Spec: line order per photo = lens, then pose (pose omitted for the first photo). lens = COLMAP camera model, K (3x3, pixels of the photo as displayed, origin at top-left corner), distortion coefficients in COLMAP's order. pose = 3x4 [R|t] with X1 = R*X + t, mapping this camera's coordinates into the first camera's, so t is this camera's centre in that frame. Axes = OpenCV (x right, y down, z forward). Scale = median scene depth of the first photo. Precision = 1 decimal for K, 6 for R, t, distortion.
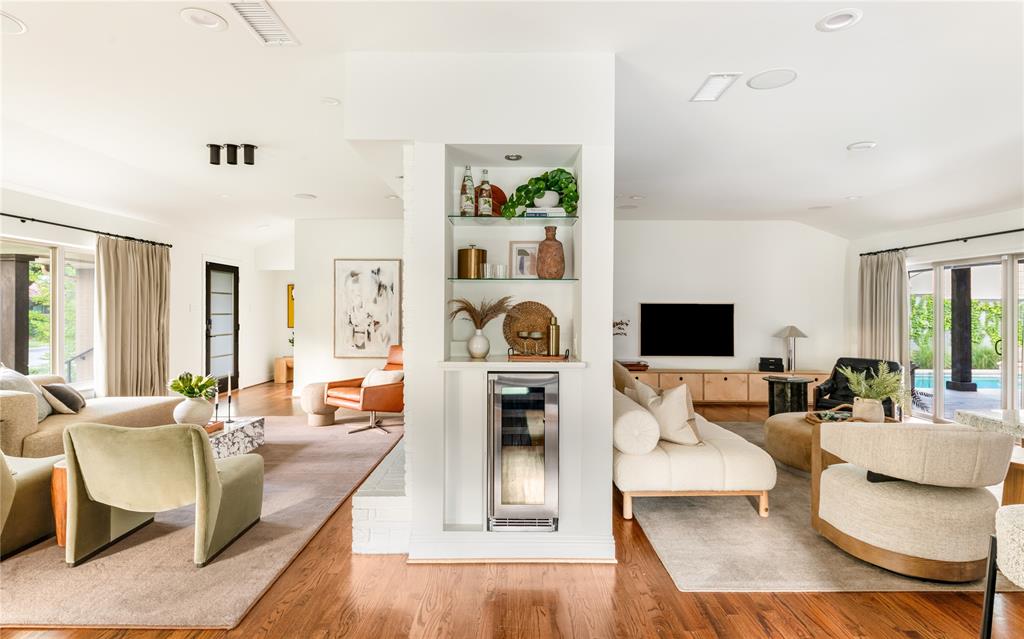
lens RADIAL K [[509.2, 0, 512.0], [0, 509.2, 319.5], [0, 0, 1]] dist [-0.001510, -0.001391]
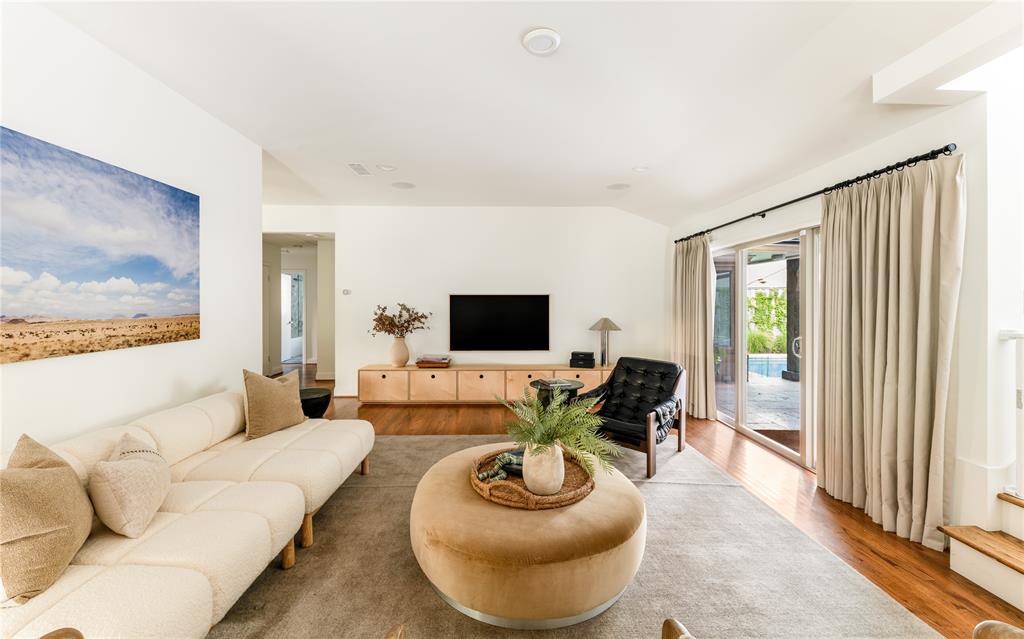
lens RADIAL K [[385.2, 0, 510.0], [0, 385.2, 307.0], [0, 0, 1]] dist [0.000625, -0.000109]
pose [[0.999804, -0.005262, 0.019081, 0.367523], [0.005401, 0.999959, -0.007232, -0.003686], [-0.019042, 0.007333, 0.999792, 0.300325]]
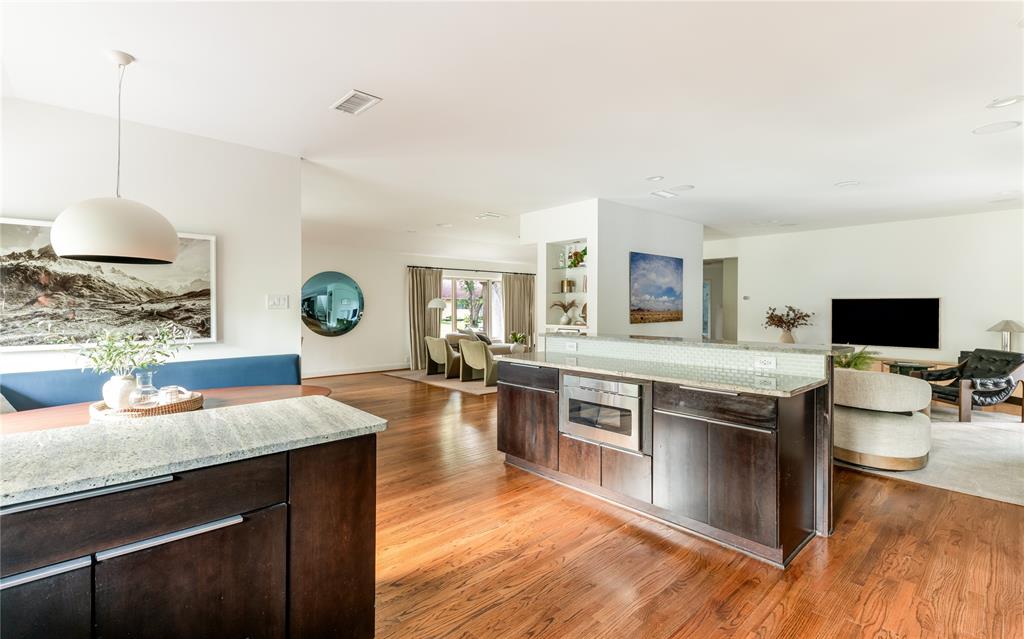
lens RADIAL K [[469.3, 0, 507.5], [0, 469.3, 309.4], [0, 0, 1]] dist [0.001659, 0.000088]
pose [[0.668567, 0.002074, -0.743649, 0.588582], [-0.011452, 0.999906, -0.007508, 0.009518], [0.743564, 0.013536, 0.668528, -0.304153]]
